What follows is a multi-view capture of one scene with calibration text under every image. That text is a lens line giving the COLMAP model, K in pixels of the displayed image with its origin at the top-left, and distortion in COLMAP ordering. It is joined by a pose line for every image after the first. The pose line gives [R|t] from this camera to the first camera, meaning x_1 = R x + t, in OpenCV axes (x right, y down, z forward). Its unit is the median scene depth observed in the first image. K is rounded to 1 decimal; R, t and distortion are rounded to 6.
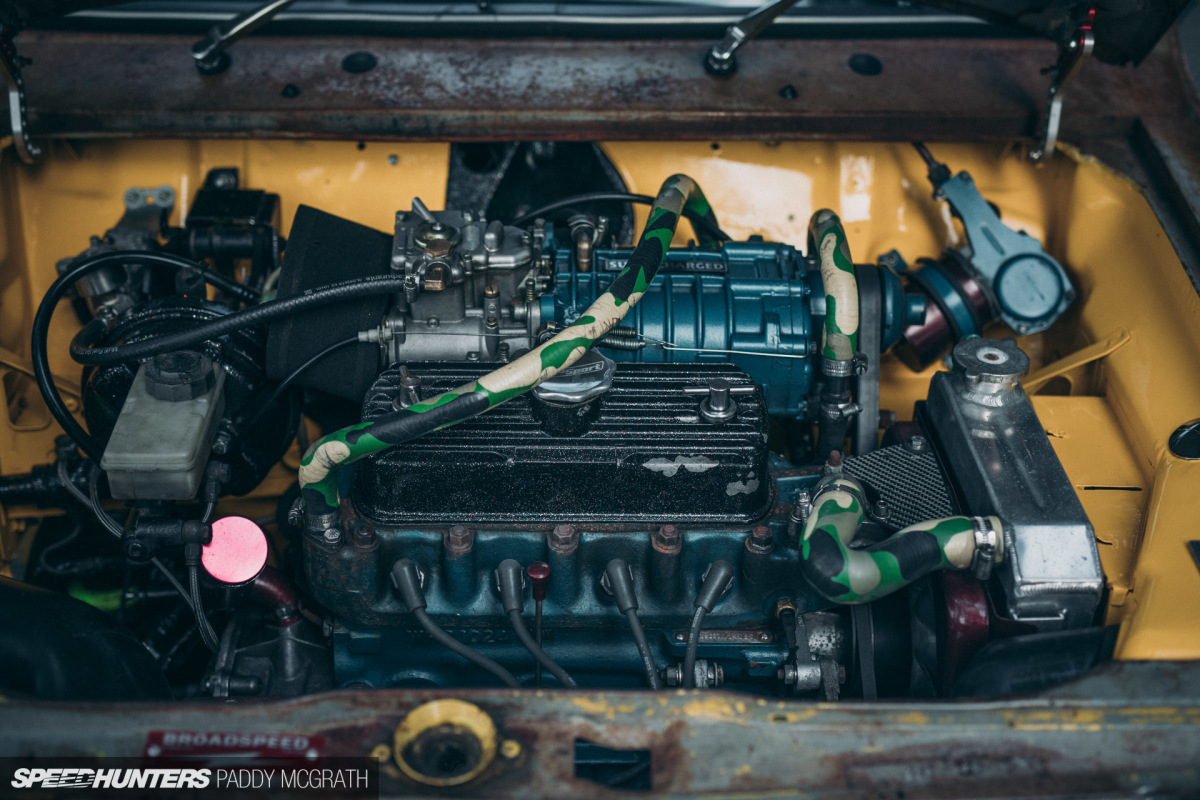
lens RADIAL K [[1757.7, 0, 600.0], [0, 1757.7, 400.0], [0, 0, 1]] dist [0.003287, 0.097597]
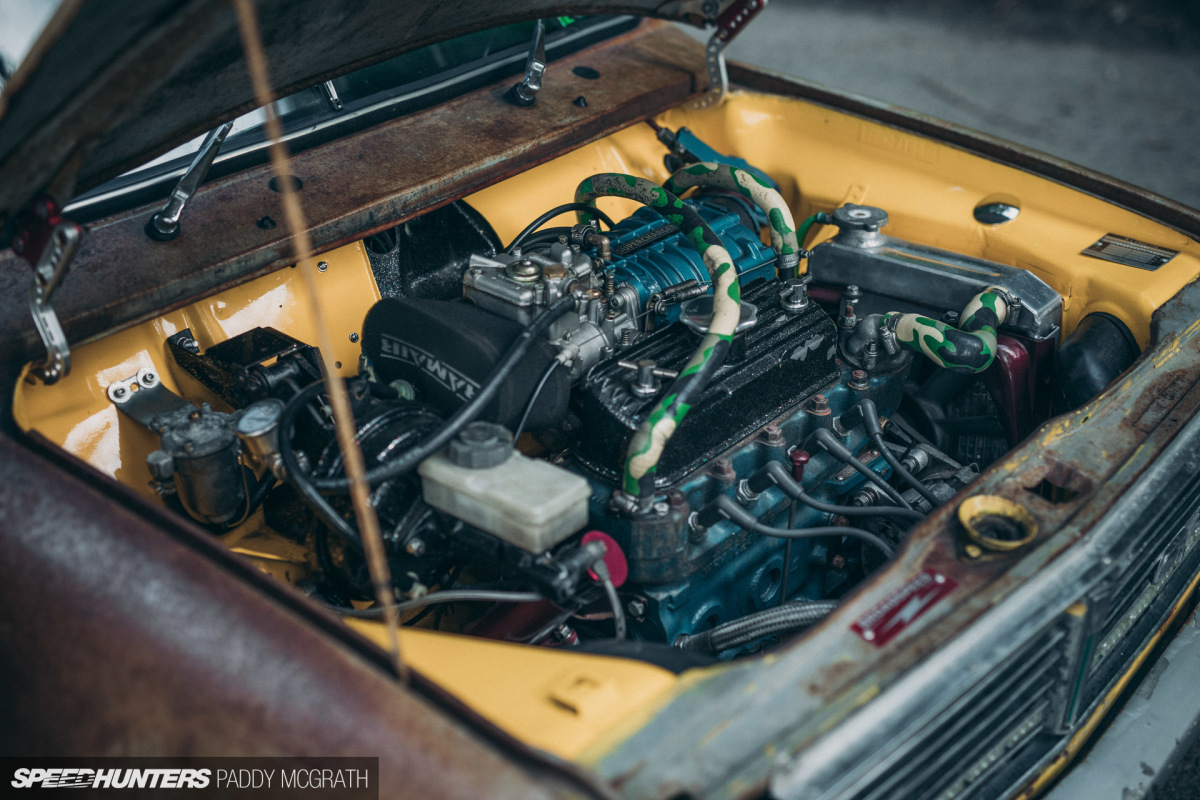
lens RADIAL K [[1716.4, 0, 600.0], [0, 1716.4, 400.0], [0, 0, 1]] dist [-0.014086, 0.006395]
pose [[0.652541, -0.369330, 0.661654, -0.898837], [0.425074, 0.901265, 0.083860, -0.098788], [-0.627298, 0.226530, 0.745105, 0.175746]]
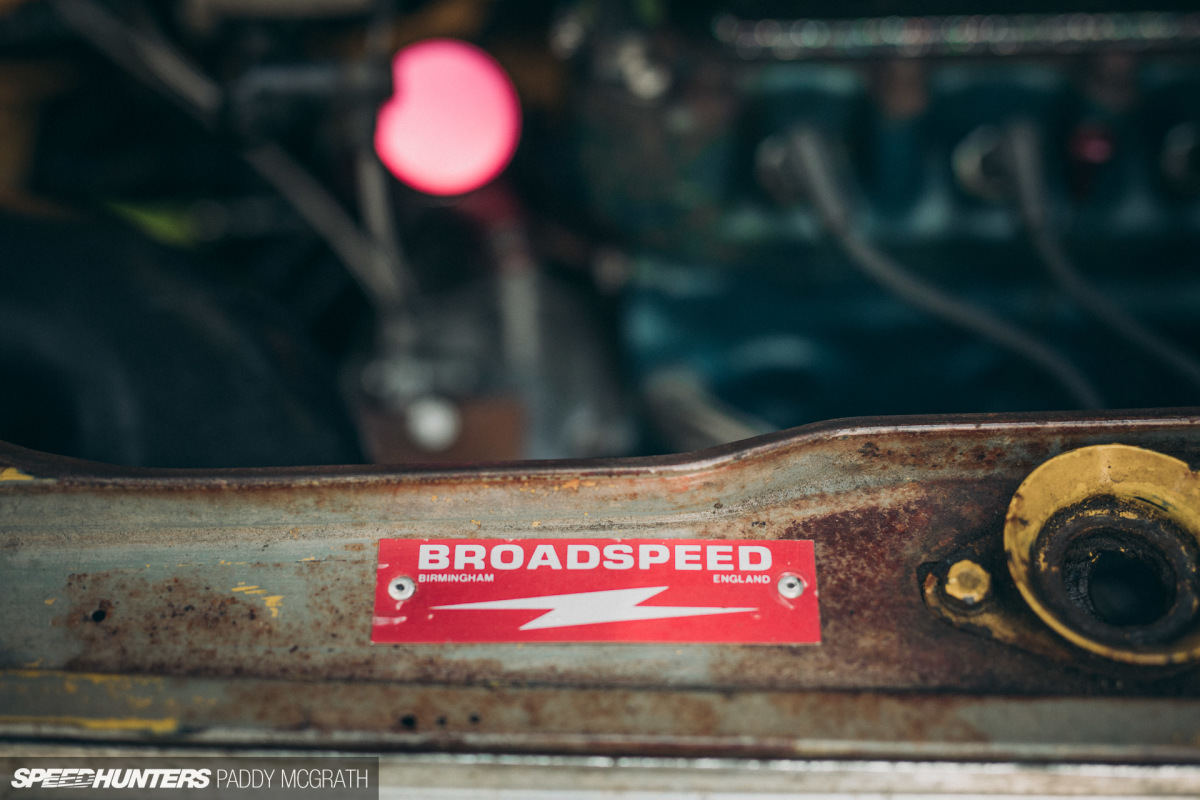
lens RADIAL K [[1716.4, 0, 600.0], [0, 1716.4, 400.0], [0, 0, 1]] dist [-0.014086, 0.006395]
pose [[0.999488, -0.030489, 0.009680, -0.174281], [0.027723, 0.976568, 0.213418, 0.061327], [-0.015960, -0.213040, 0.976913, 0.518141]]
